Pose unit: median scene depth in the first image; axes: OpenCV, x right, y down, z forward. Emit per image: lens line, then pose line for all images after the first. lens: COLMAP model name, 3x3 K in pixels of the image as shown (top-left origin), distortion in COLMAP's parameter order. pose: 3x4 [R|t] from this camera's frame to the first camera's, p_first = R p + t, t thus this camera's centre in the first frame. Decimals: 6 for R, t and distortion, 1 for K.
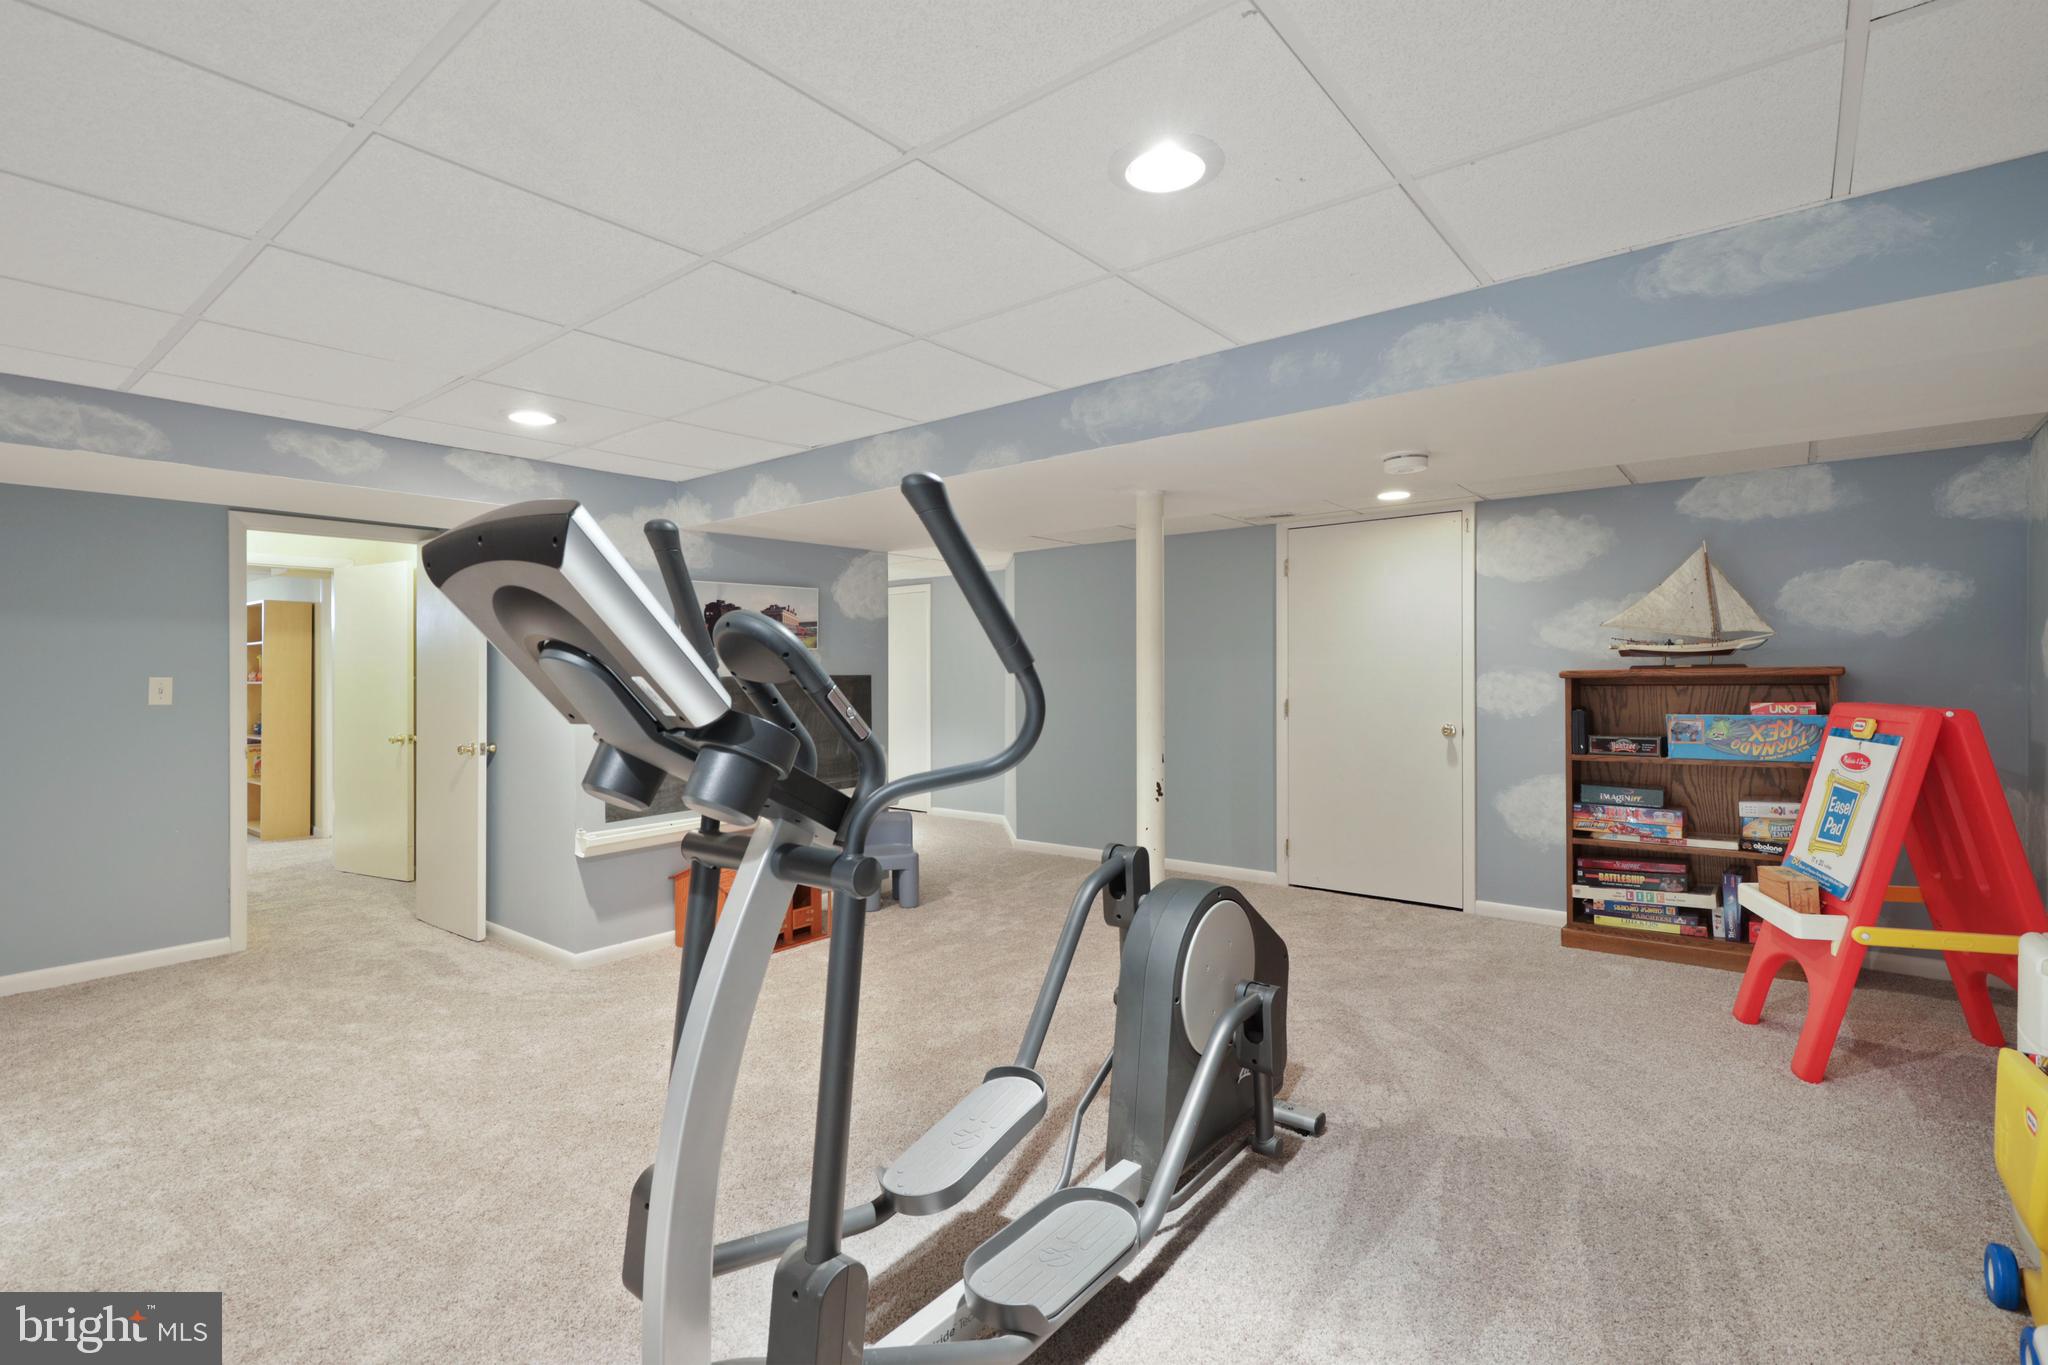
lens RADIAL K [[944.0, 0, 1027.3], [0, 944.0, 682.7], [0, 0, 1]] dist [-0.003063, -0.000586]
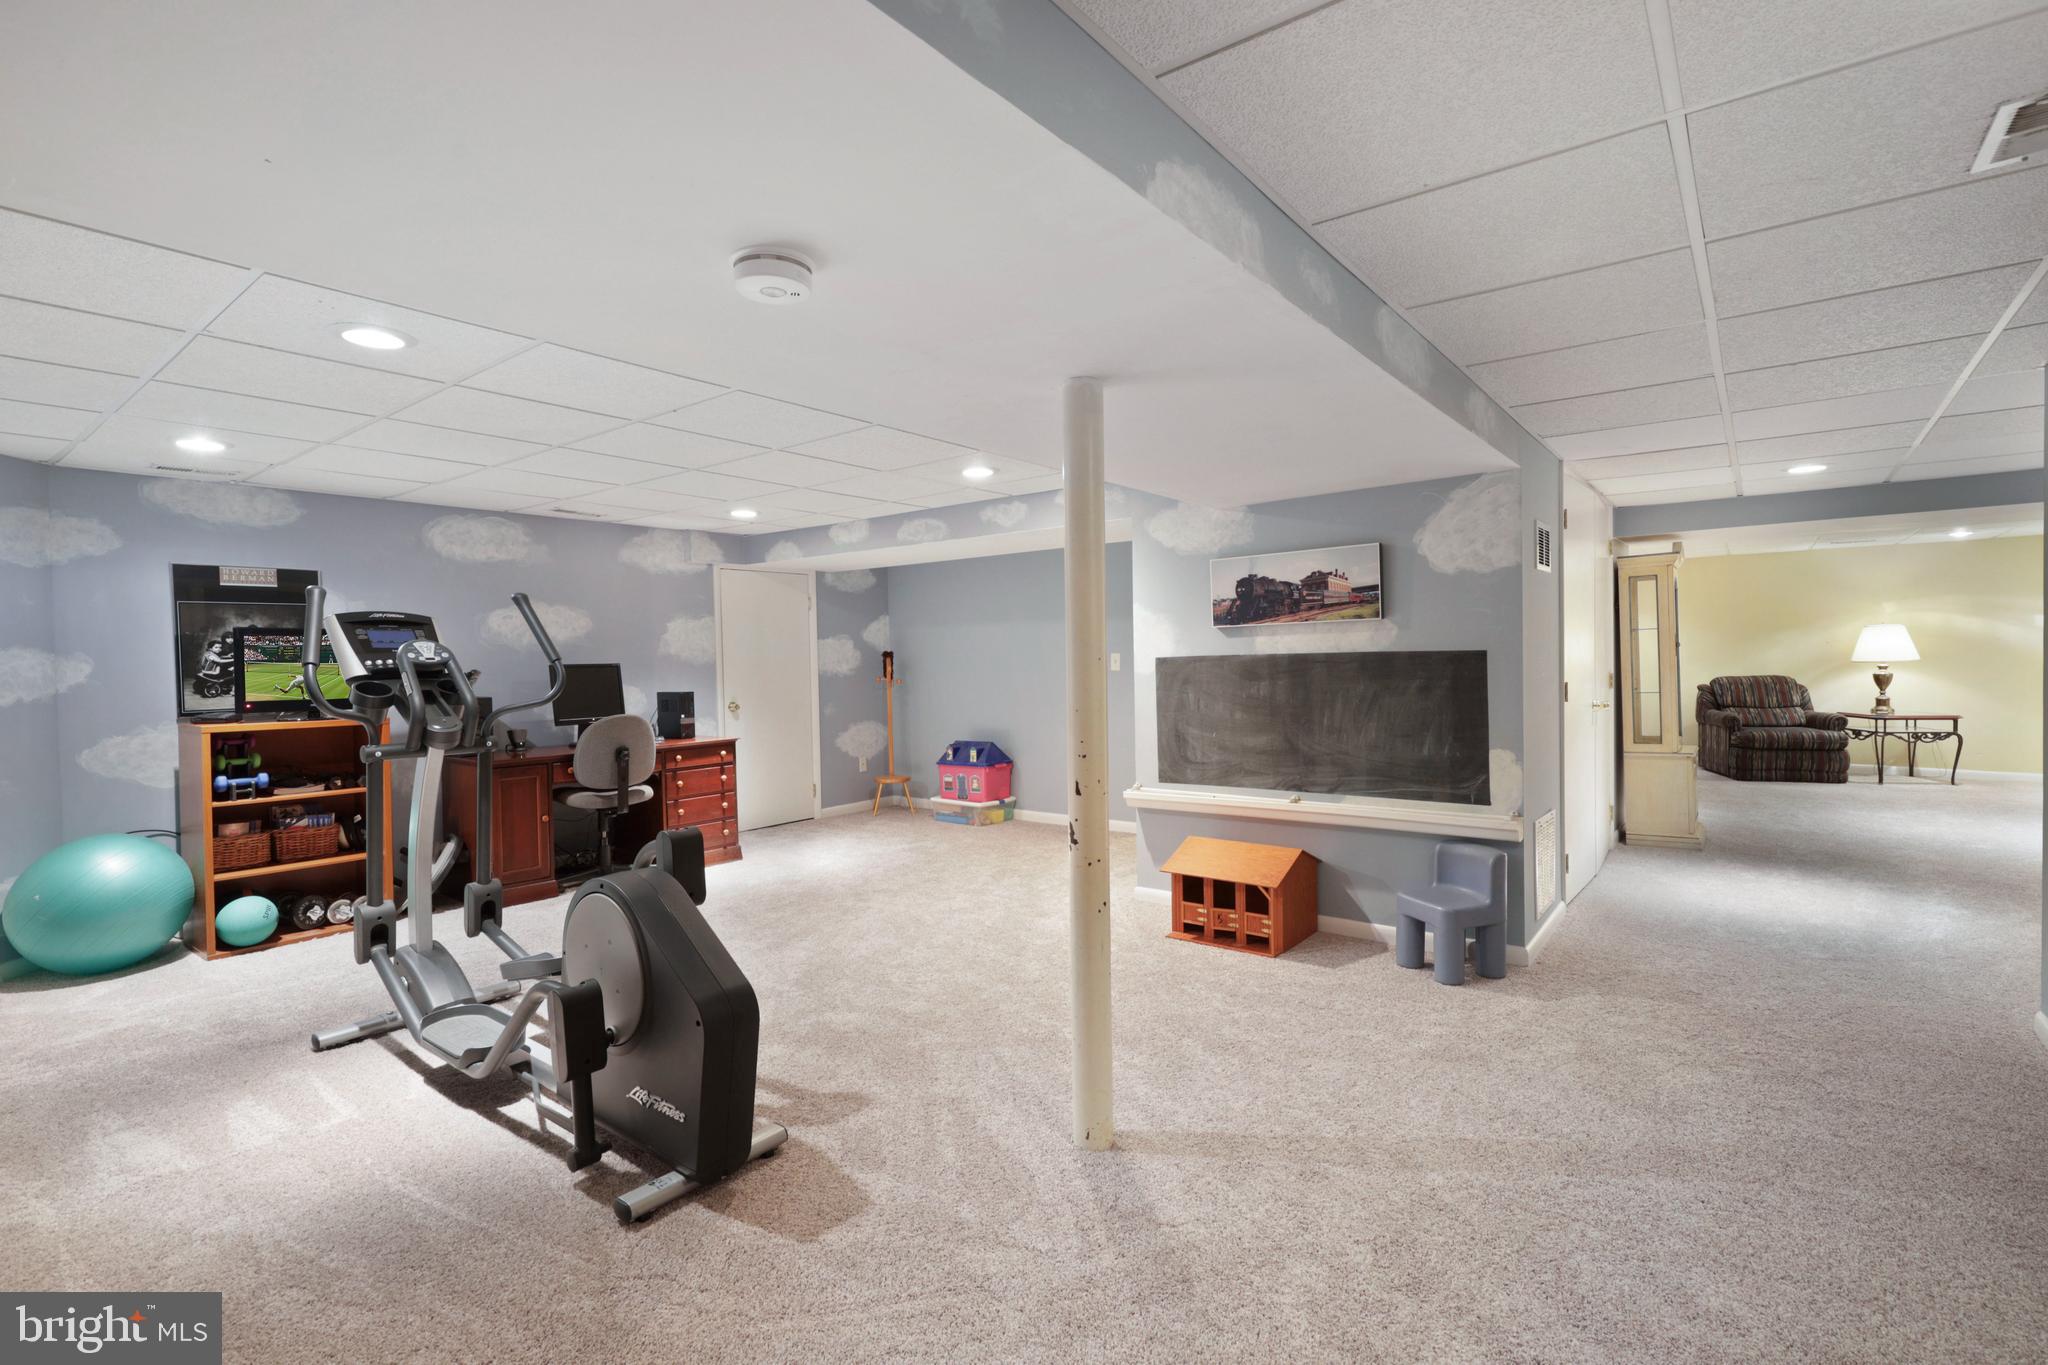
lens RADIAL K [[944.0, 0, 1030.9], [0, 944.0, 675.6], [0, 0, 1]] dist [-0.003063, -0.000586]
pose [[-0.000309, 0.026419, -0.999651, 0.492800], [0.003386, 0.999645, 0.026418, -0.008190], [0.999994, -0.003377, -0.000399, 0.600838]]
